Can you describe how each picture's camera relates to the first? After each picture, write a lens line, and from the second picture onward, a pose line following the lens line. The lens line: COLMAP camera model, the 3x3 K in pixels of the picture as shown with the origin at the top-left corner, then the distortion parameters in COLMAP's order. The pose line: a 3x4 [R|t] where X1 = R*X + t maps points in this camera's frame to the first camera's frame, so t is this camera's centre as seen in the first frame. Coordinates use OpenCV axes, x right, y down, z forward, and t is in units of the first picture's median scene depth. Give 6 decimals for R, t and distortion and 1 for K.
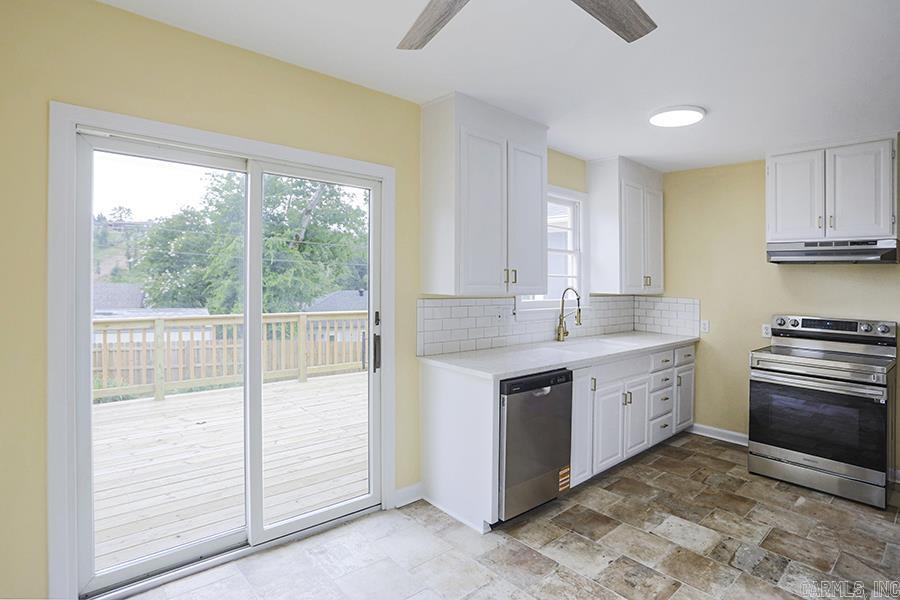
lens RADIAL K [[474.6, 0, 435.3], [0, 474.6, 274.5], [0, 0, 1]] dist [-0.019242, 0.001528]
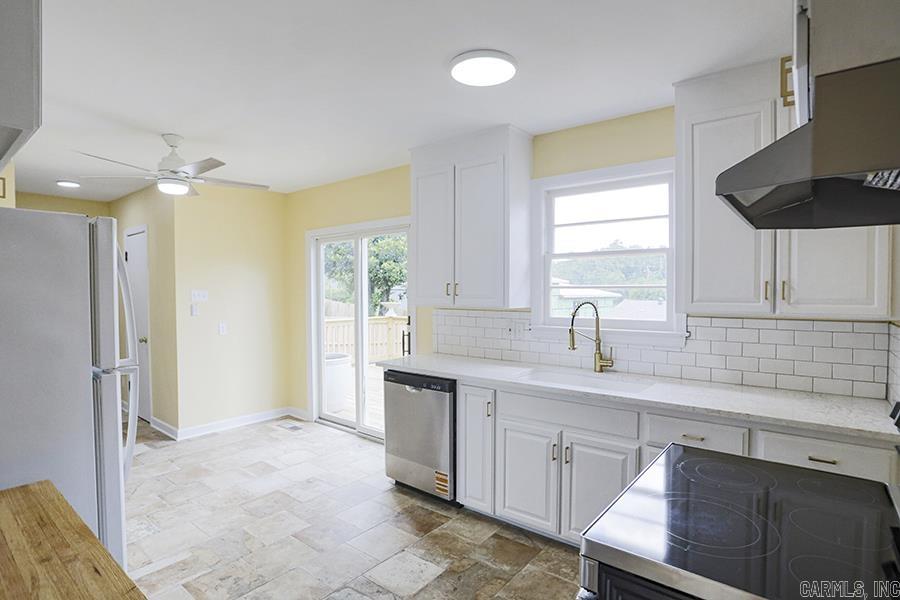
lens RADIAL K [[469.3, 0, 445.5], [0, 469.3, 305.3], [0, 0, 1]] dist [-0.053152, 0.022376]
pose [[0.151839, 0.006190, -0.988386, 1.214347], [0.010888, 0.999909, 0.007935, 0.032109], [0.988345, -0.011966, 0.151758, 0.814961]]
